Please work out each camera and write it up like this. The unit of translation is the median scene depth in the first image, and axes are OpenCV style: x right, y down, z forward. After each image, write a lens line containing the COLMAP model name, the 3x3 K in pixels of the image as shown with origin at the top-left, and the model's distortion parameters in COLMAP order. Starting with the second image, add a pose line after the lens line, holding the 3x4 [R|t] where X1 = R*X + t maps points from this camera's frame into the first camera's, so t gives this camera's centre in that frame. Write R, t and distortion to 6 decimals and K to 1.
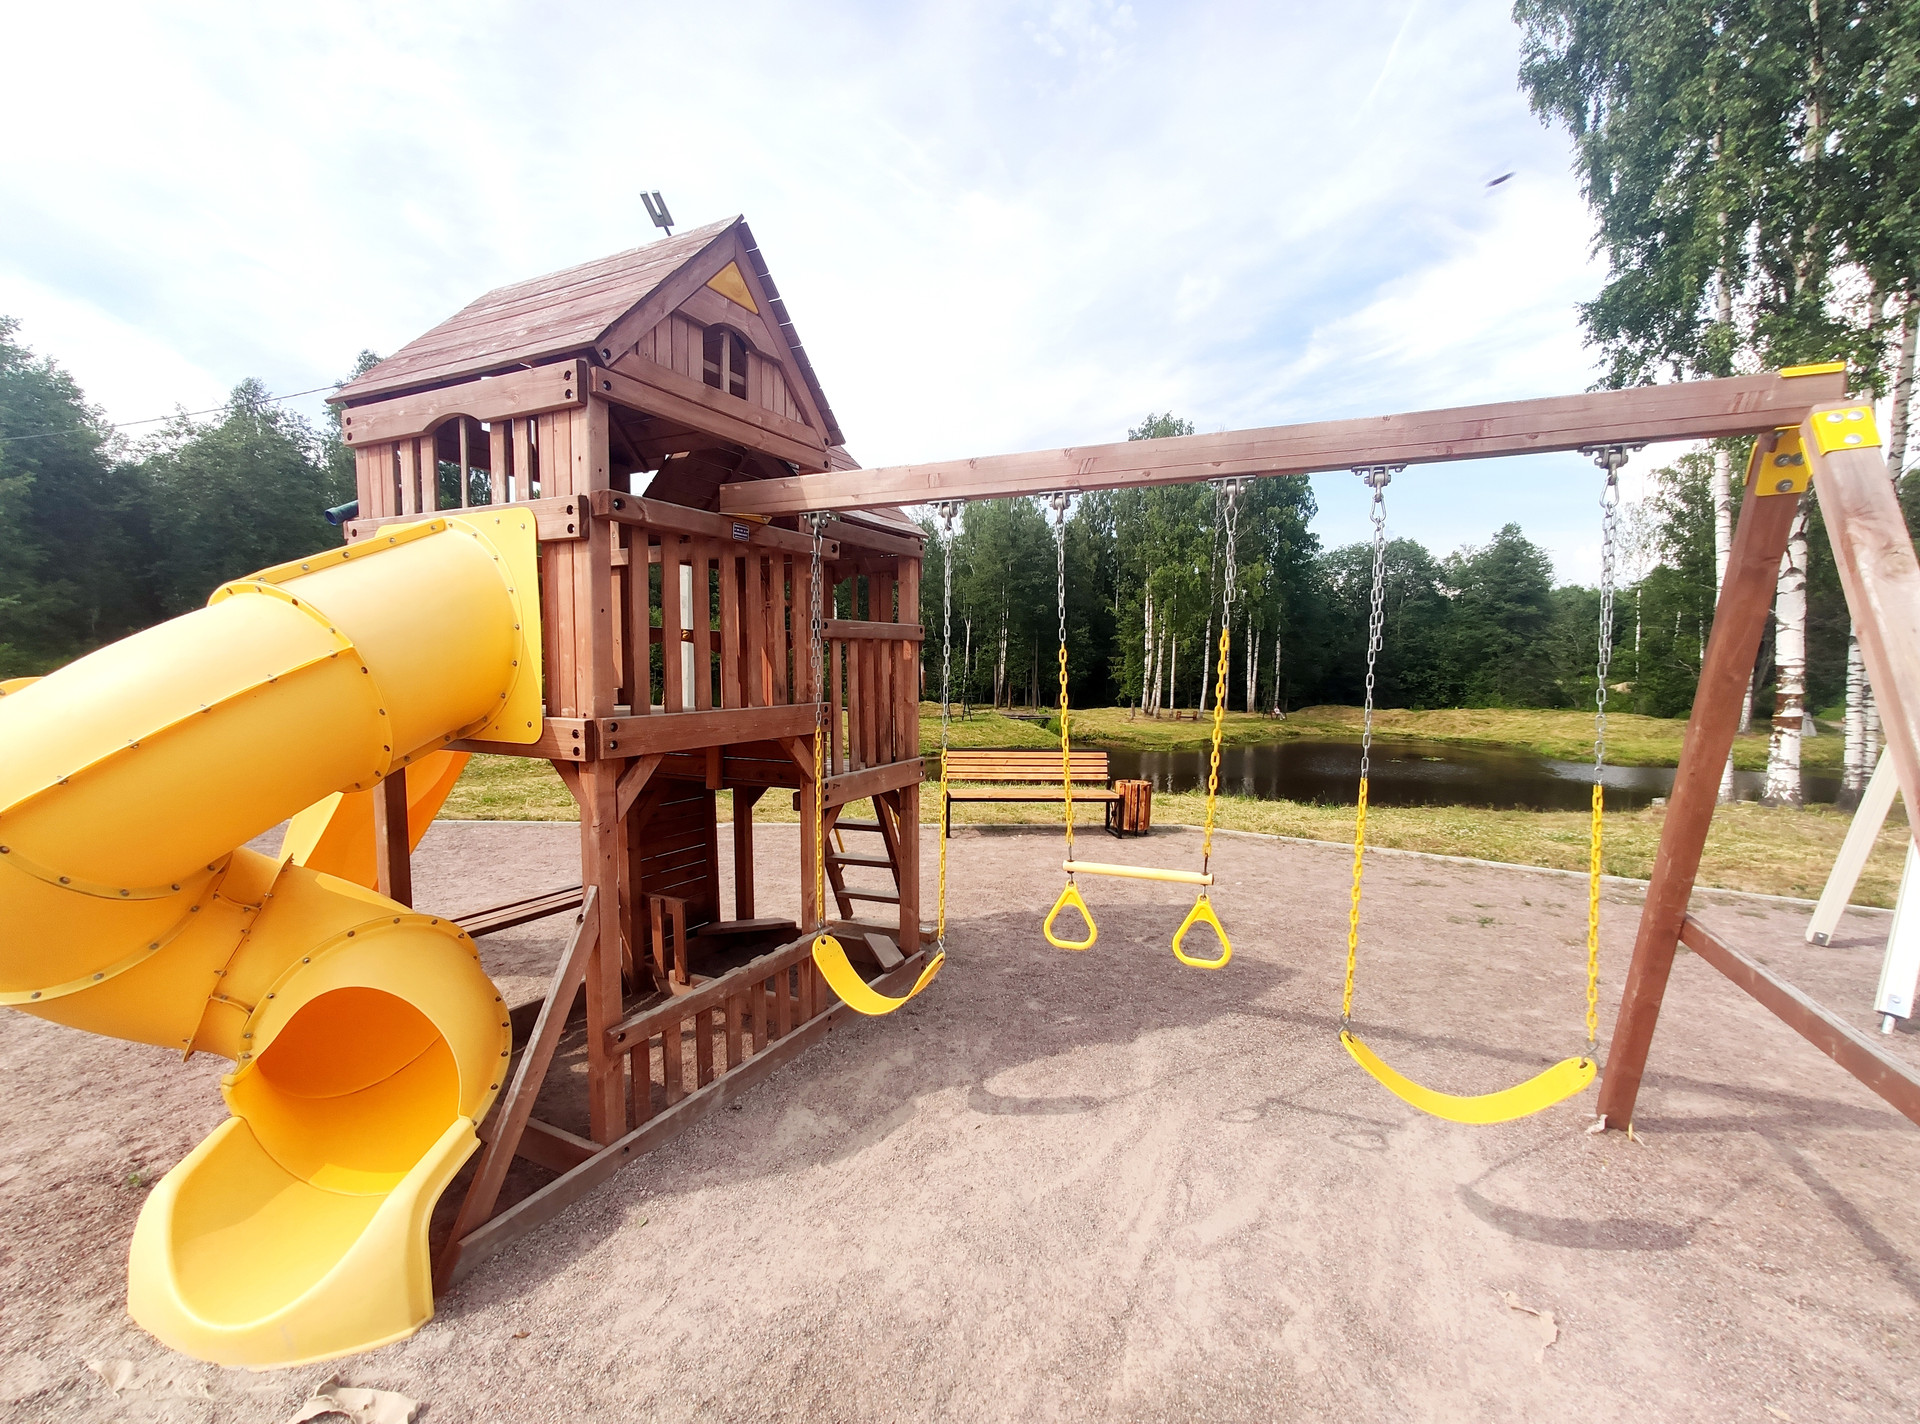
lens RADIAL K [[849.1, 0, 962.3], [0, 849.1, 713.1], [0, 0, 1]] dist [-0.026142, 0.015071]
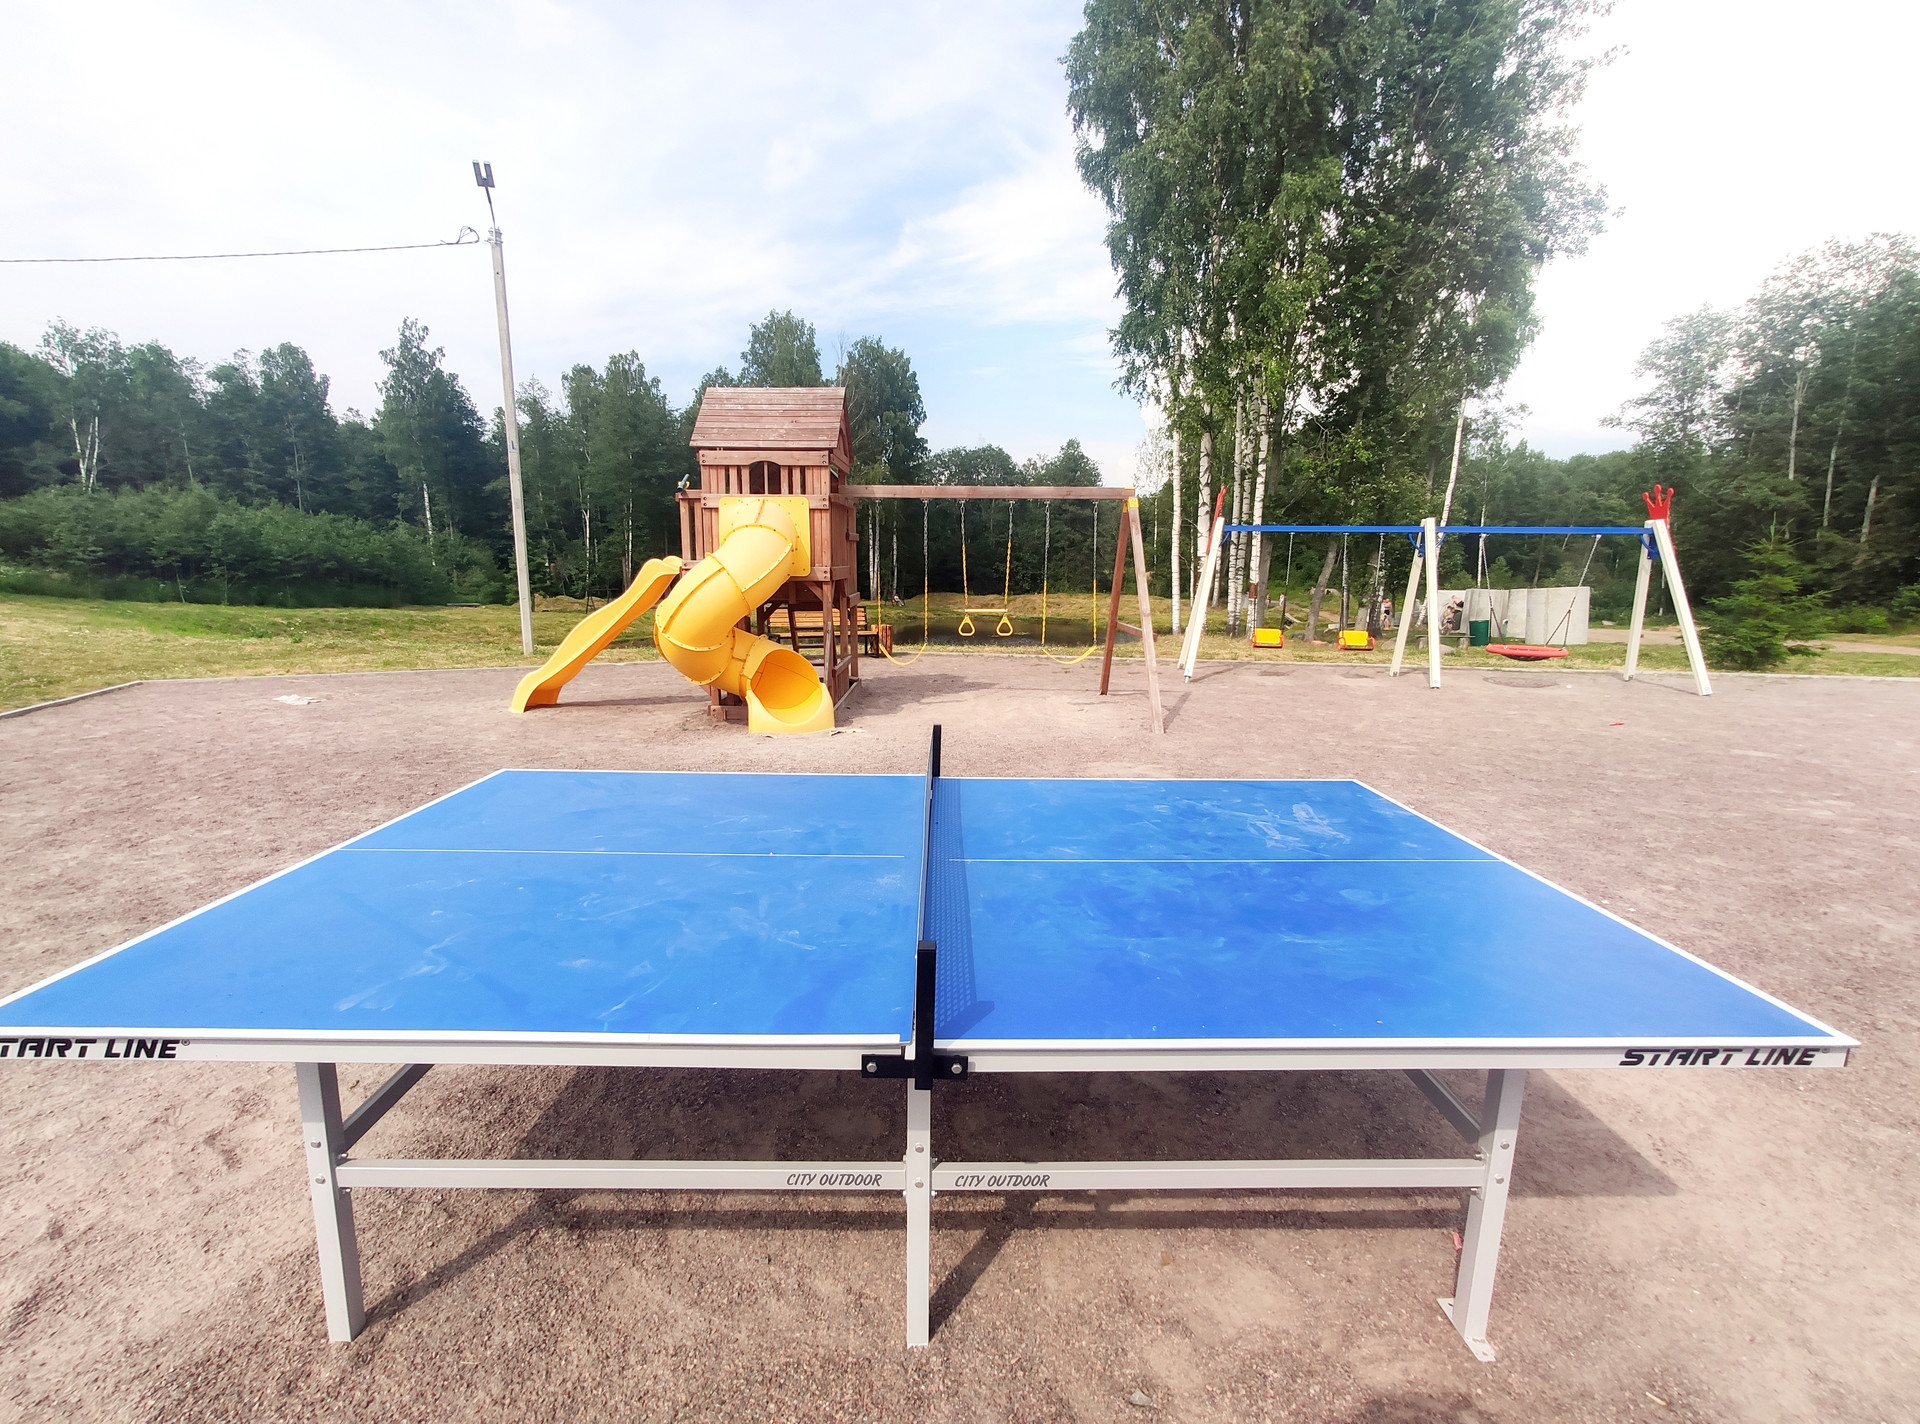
lens RADIAL K [[849.1, 0, 962.3], [0, 849.1, 713.1], [0, 0, 1]] dist [-0.026142, 0.015071]
pose [[0.900991, -0.077070, 0.426938, -0.047508], [0.023644, 0.991355, 0.129060, 0.005161], [-0.433194, -0.106187, 0.895024, -0.071722]]
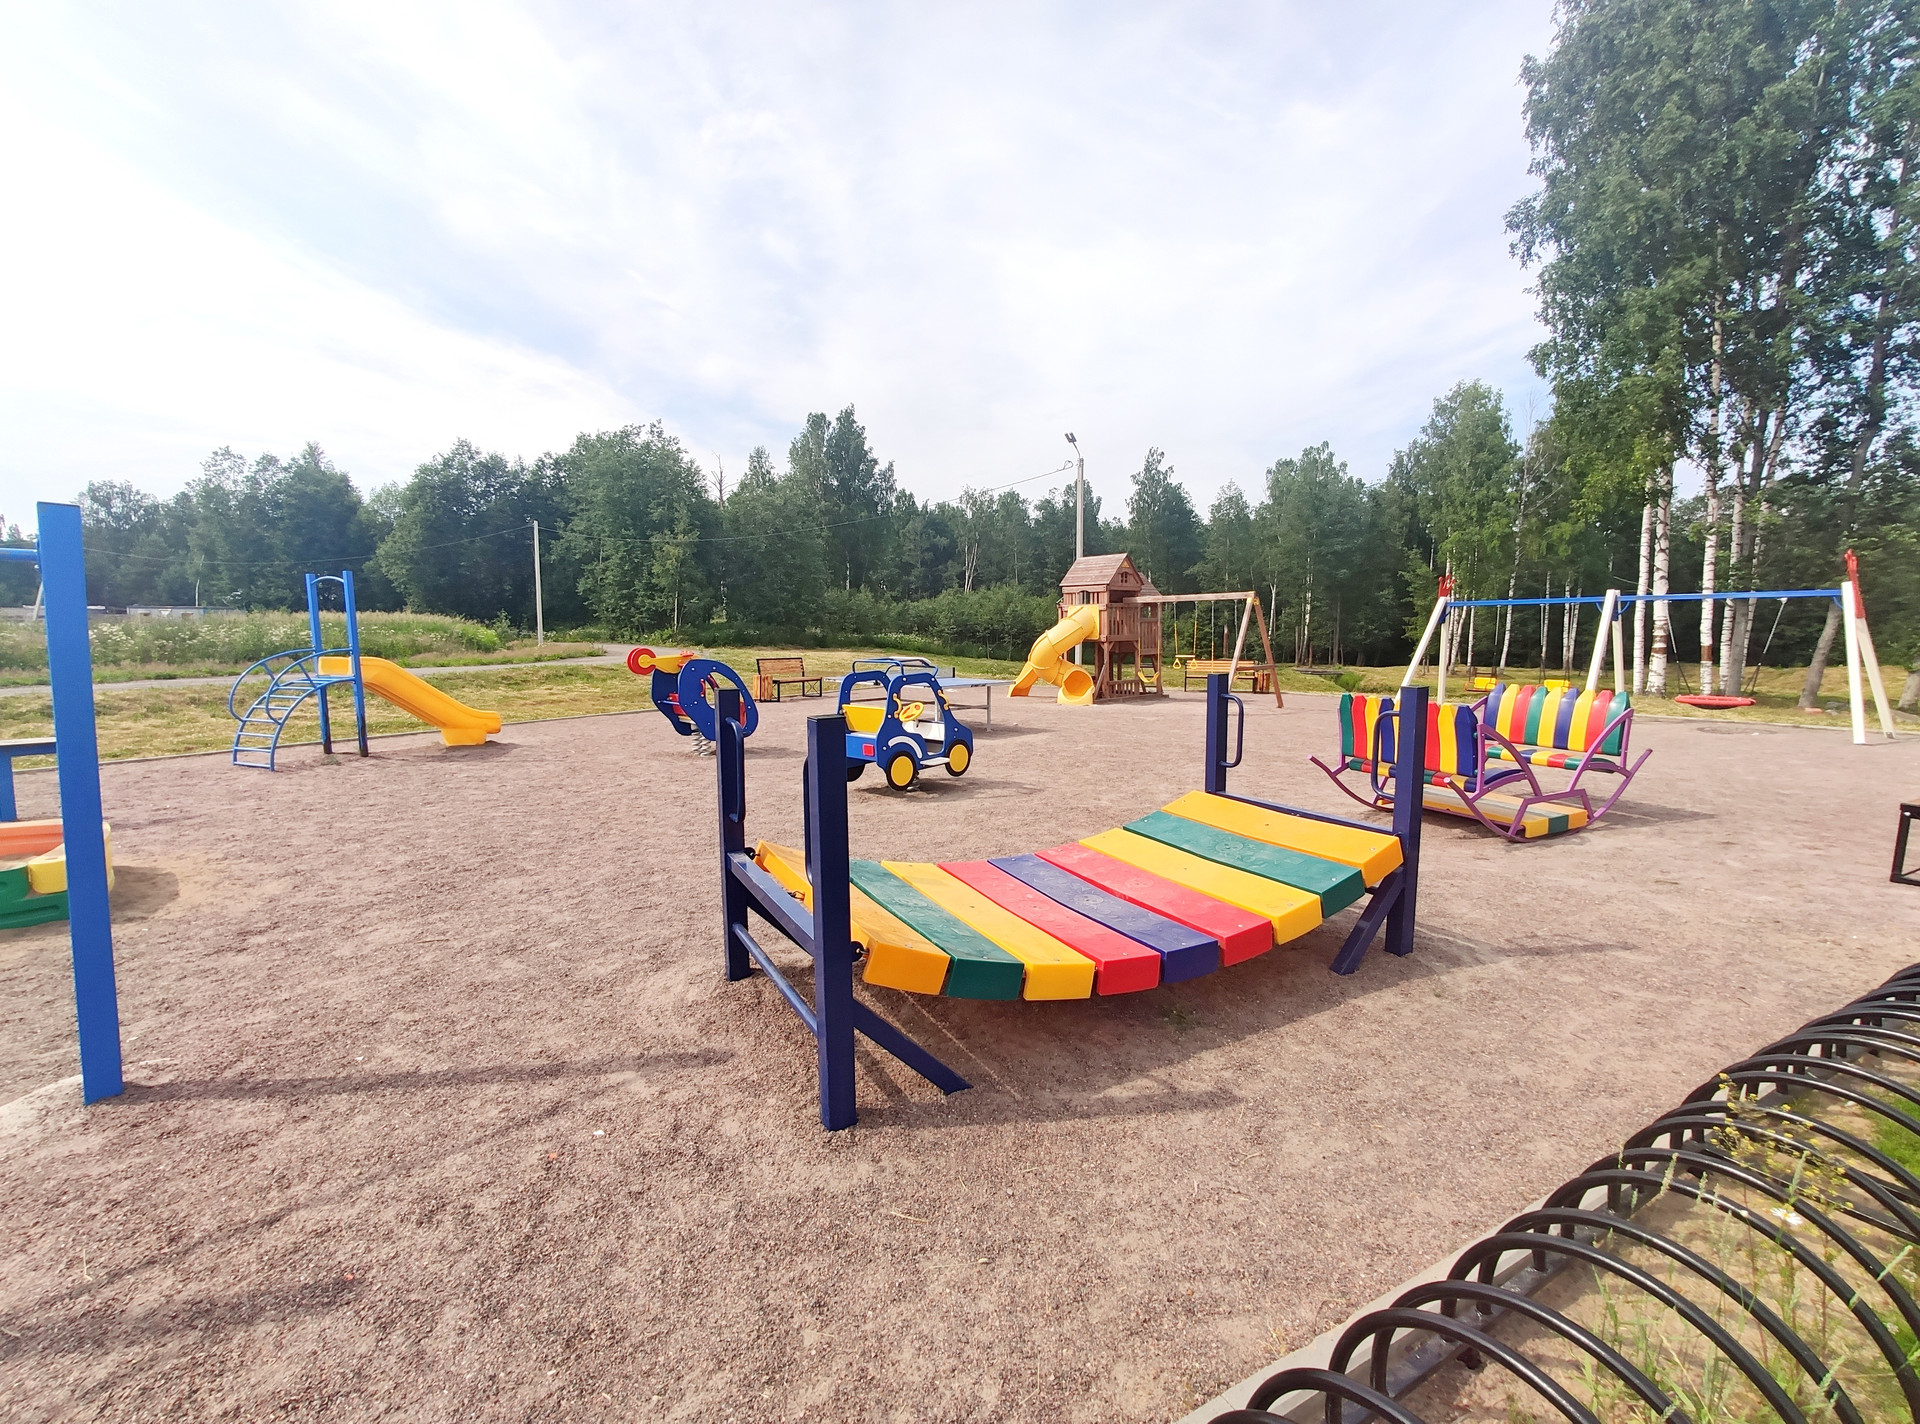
lens RADIAL K [[849.1, 0, 962.3], [0, 849.1, 713.1], [0, 0, 1]] dist [-0.026142, 0.015071]
pose [[0.933868, 0.018707, -0.357128, 0.033732], [-0.003920, 0.999106, 0.042087, 0.012467], [0.357596, -0.037904, 0.933107, -0.208458]]
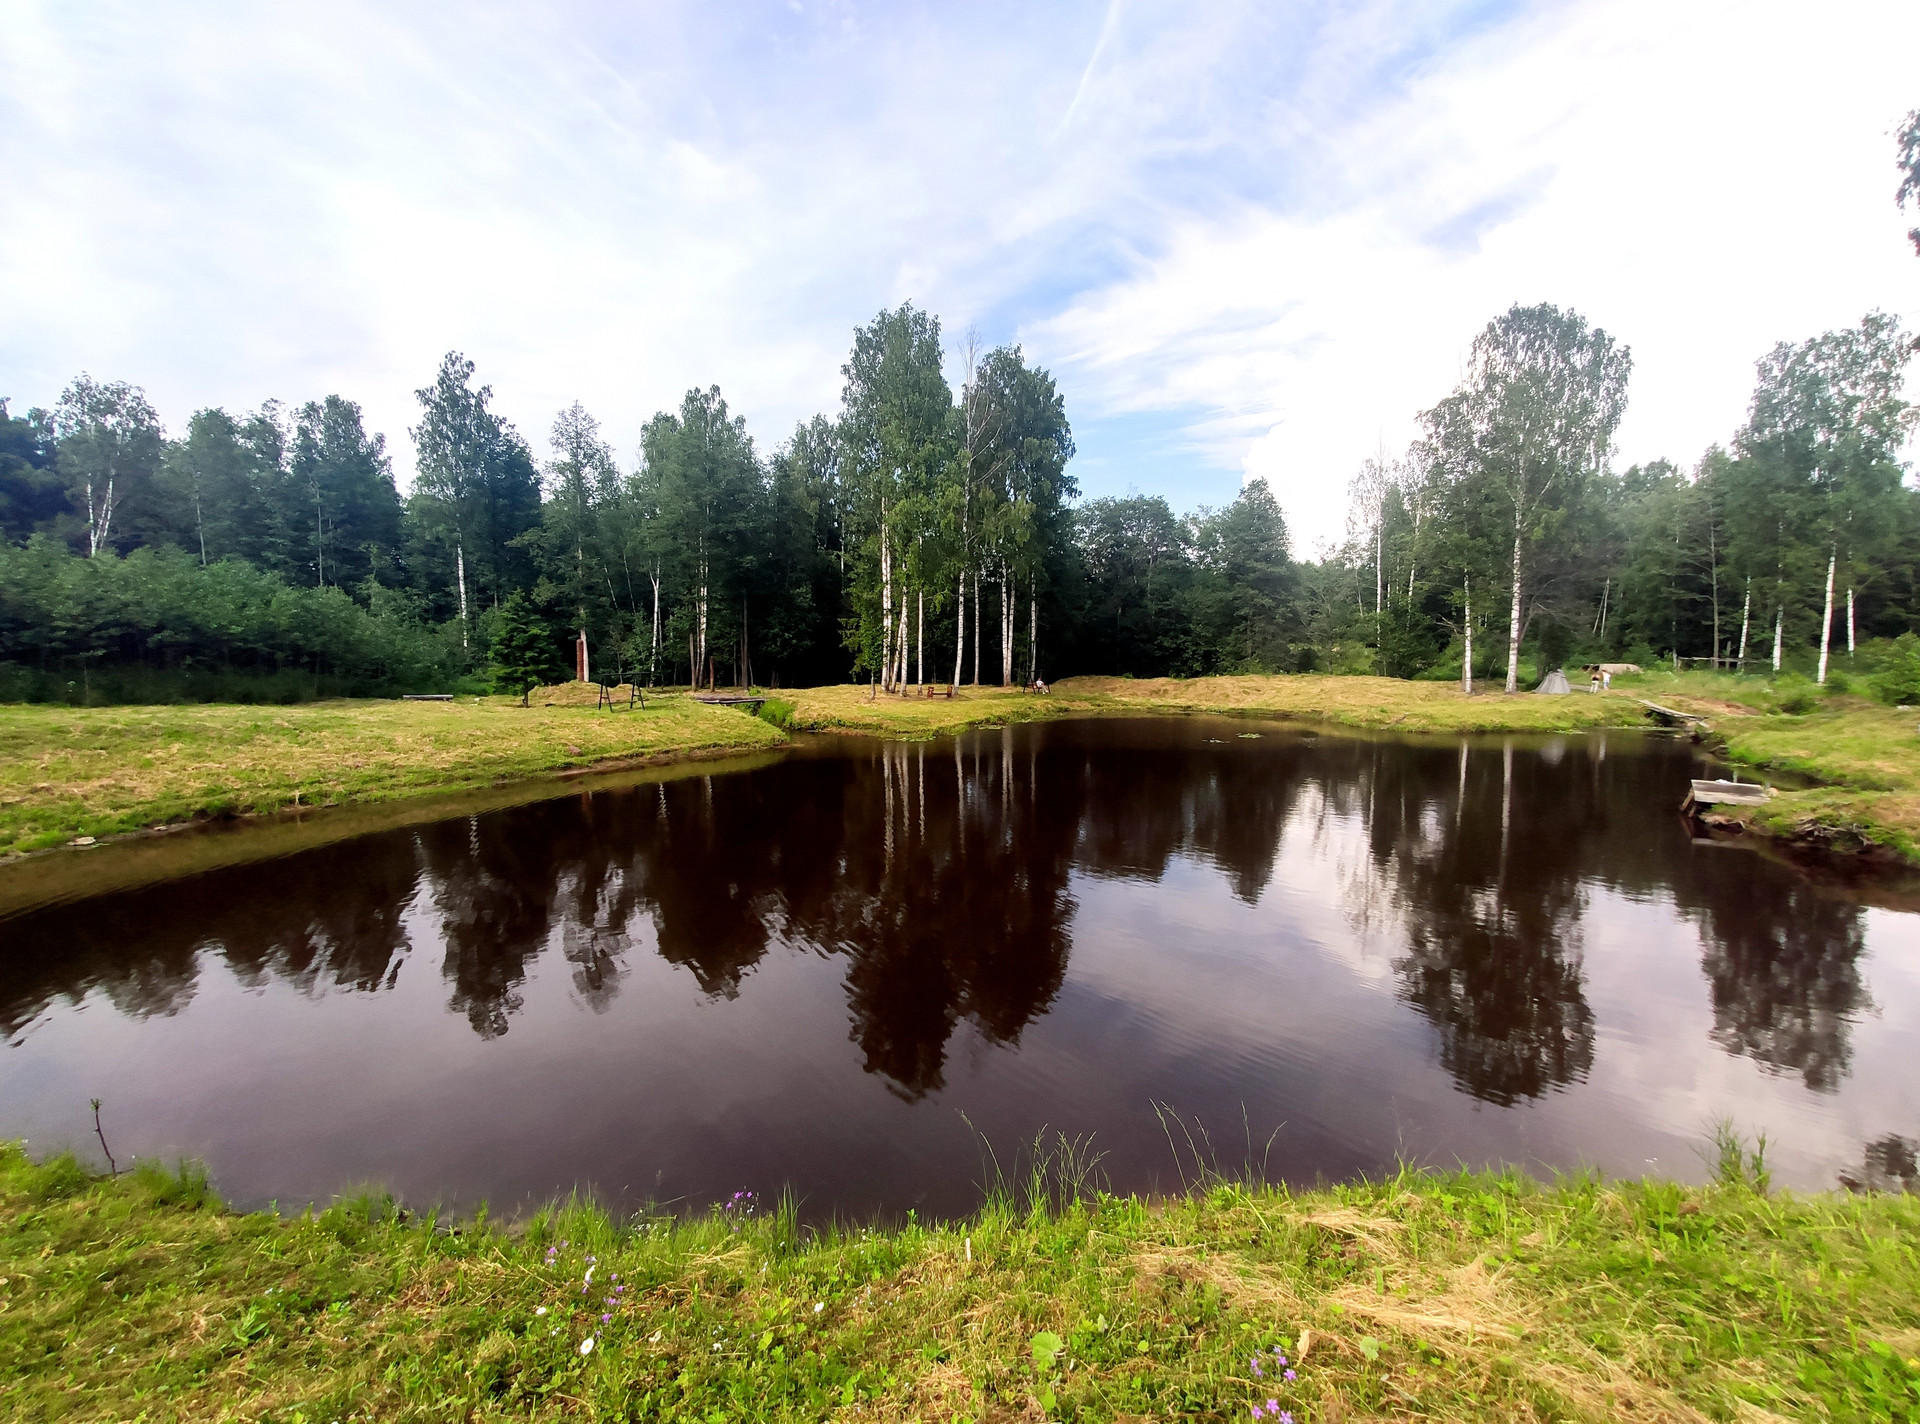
lens RADIAL K [[849.1, 0, 962.3], [0, 849.1, 713.1], [0, 0, 1]] dist [-0.026142, 0.015071]
pose [[0.947441, -0.038080, 0.317656, 0.031049], [0.030963, 0.999144, 0.027424, 0.001385], [-0.318429, -0.016147, 0.947809, 0.236919]]
